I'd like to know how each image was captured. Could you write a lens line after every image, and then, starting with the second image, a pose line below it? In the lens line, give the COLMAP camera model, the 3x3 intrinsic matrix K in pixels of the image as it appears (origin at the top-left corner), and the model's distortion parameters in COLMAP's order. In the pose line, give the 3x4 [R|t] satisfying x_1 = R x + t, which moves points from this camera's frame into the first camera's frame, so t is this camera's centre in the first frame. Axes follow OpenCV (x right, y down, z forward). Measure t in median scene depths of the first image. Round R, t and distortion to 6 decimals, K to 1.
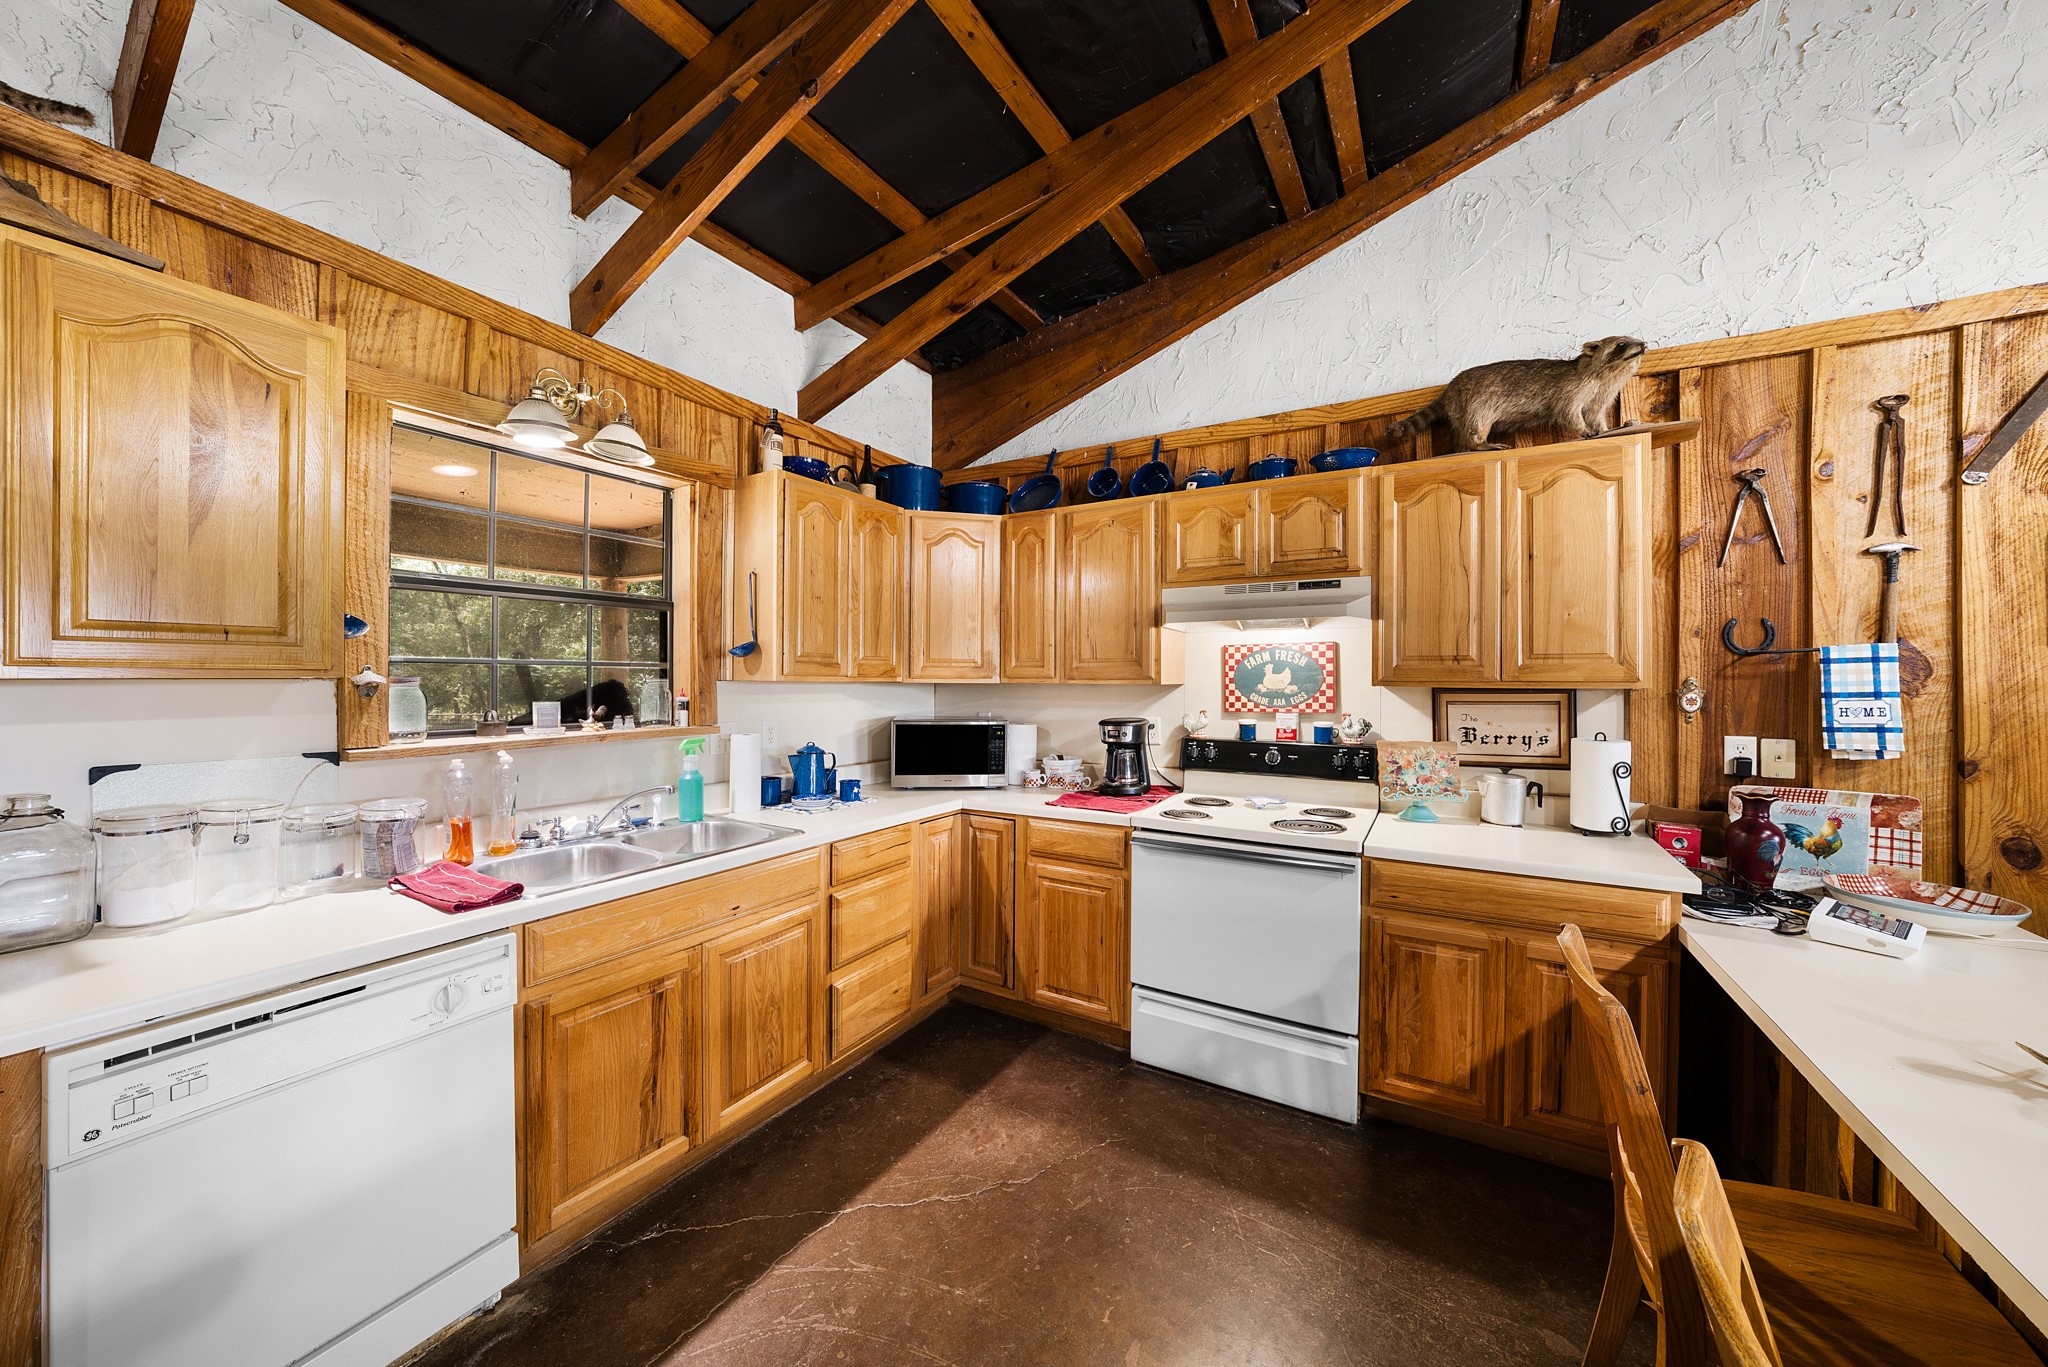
lens RADIAL K [[713.8, 0, 1023.0], [0, 713.8, 675.9], [0, 0, 1]] dist [-0.030093, 0.006422]
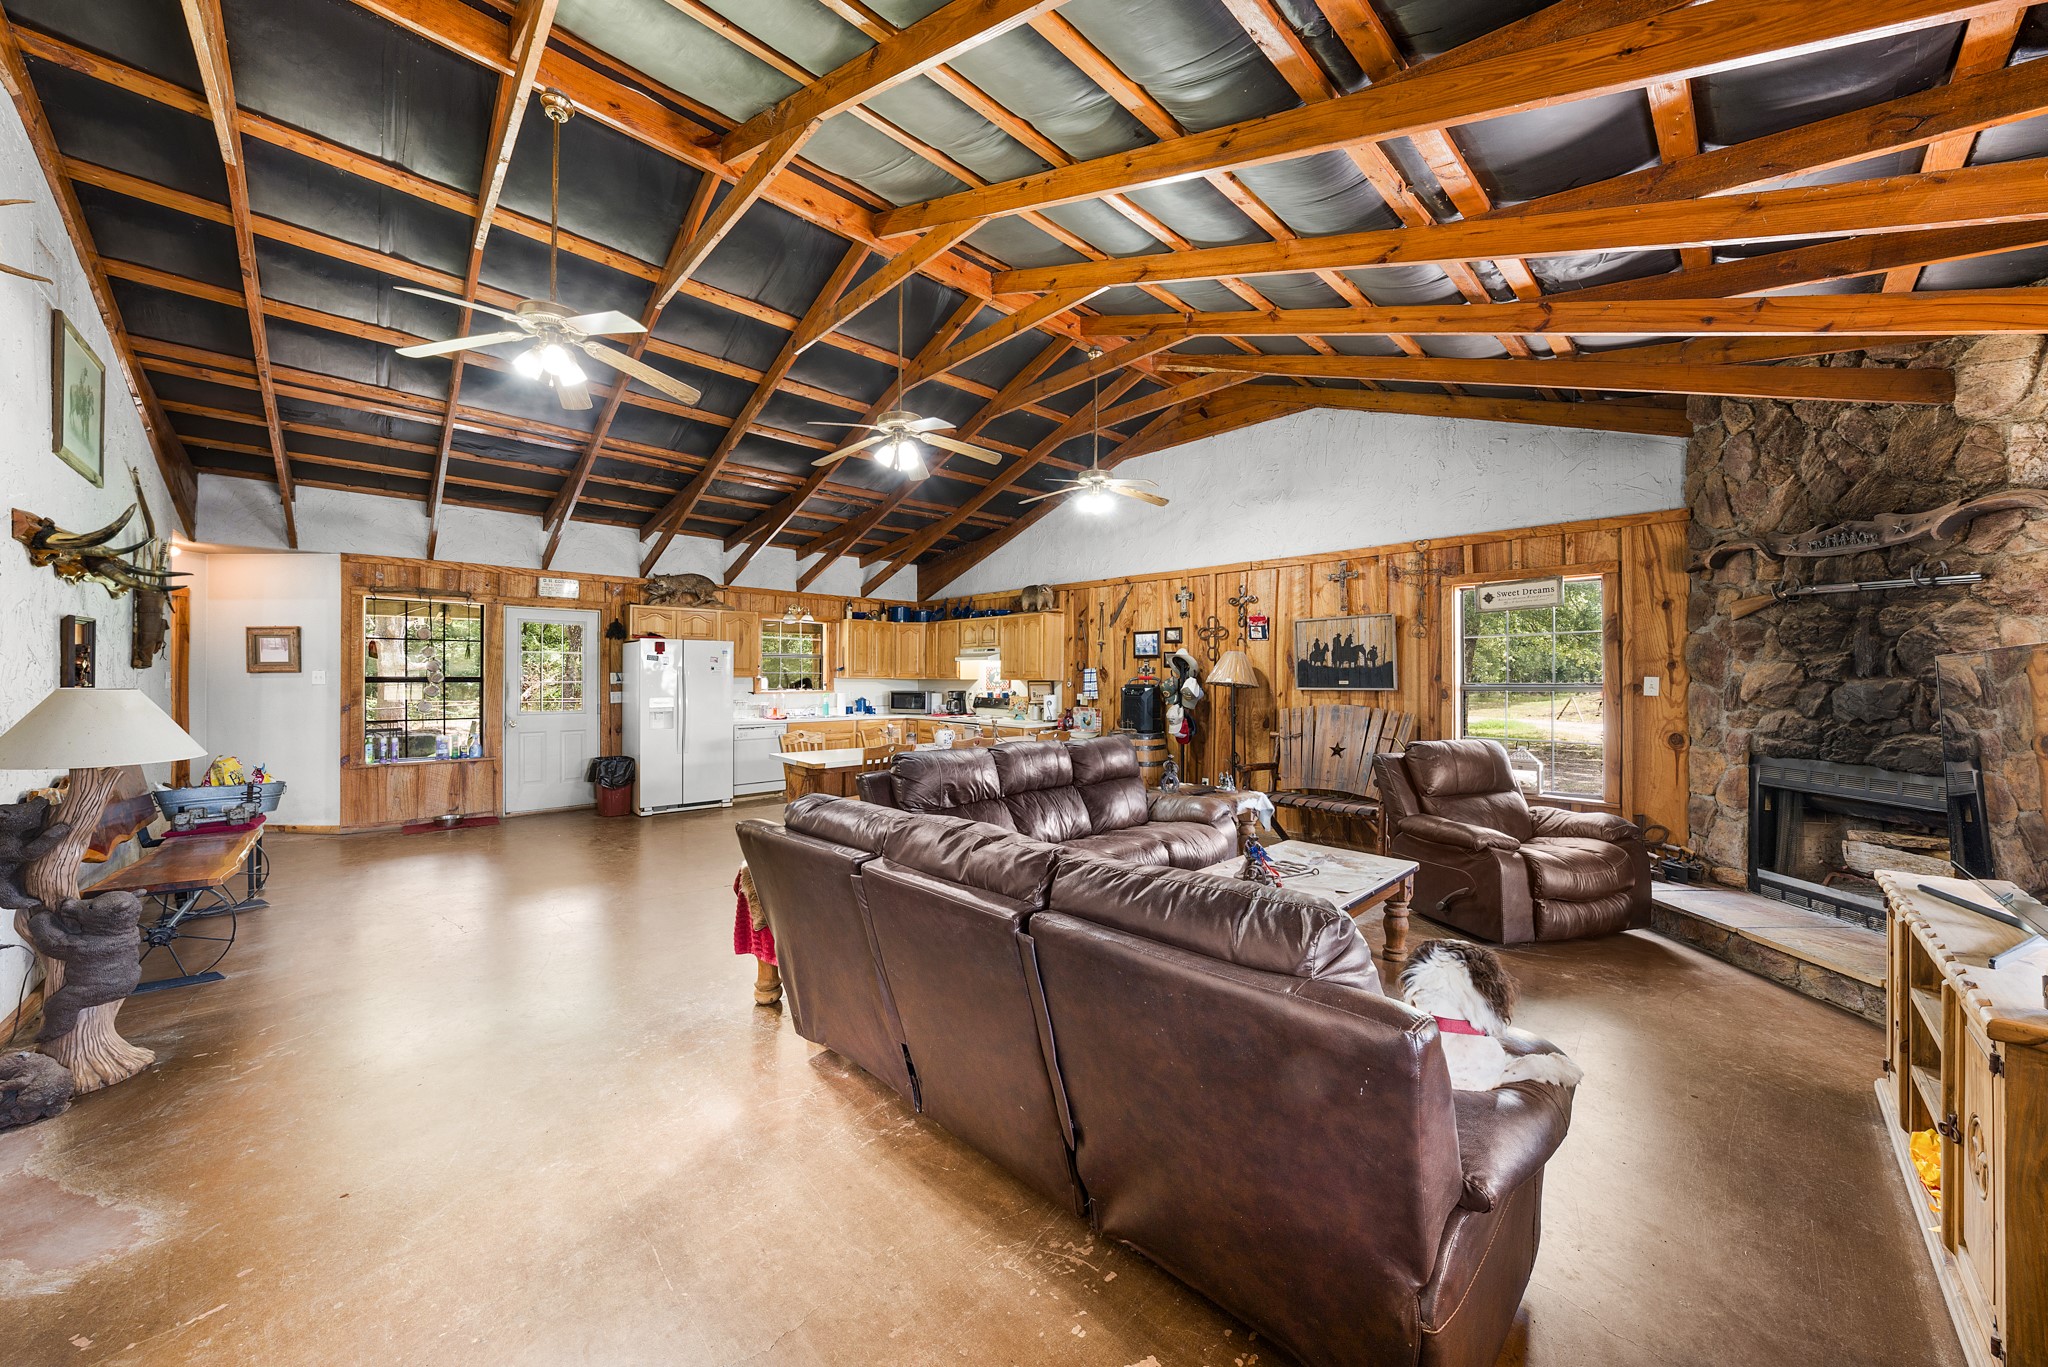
lens RADIAL K [[713.3, 0, 1027.2], [0, 713.3, 676.1], [0, 0, 1]] dist [-0.030626, 0.005544]
pose [[0.961862, 0.000987, -0.273532, 1.462067], [-0.000821, 0.999999, 0.000722, -0.005283], [0.273533, -0.000470, 0.961863, -2.146553]]
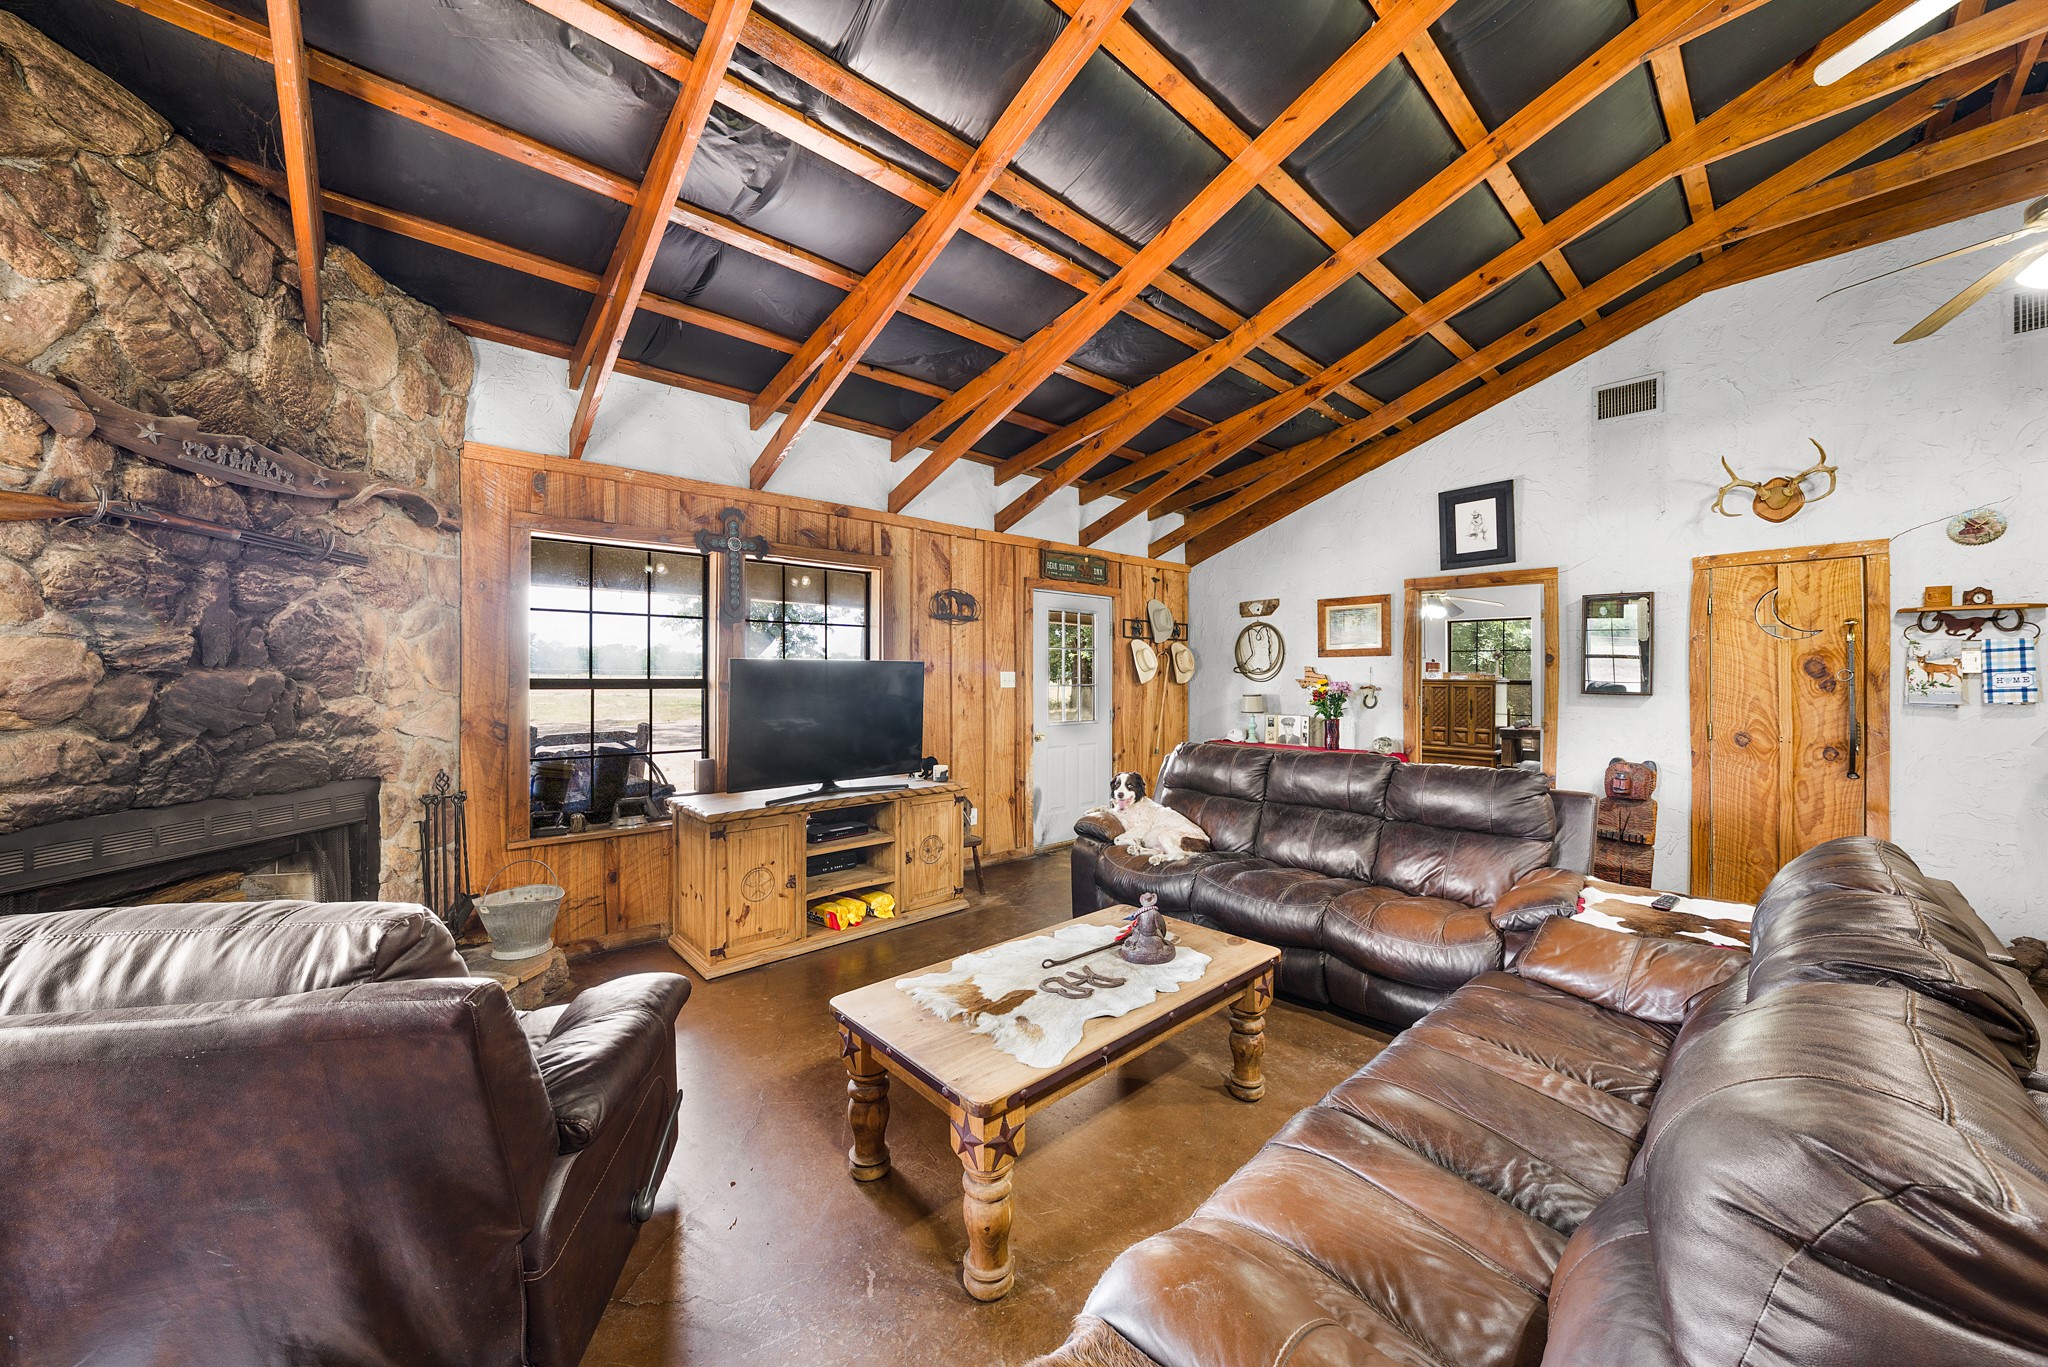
lens RADIAL K [[713.8, 0, 1023.0], [0, 713.8, 675.9], [0, 0, 1]] dist [-0.030093, 0.006422]
pose [[-0.953791, -0.003621, 0.300450, 1.385574], [-0.004691, 0.999985, -0.002840, 0.004423], [-0.300435, -0.004118, -0.953793, 0.005761]]
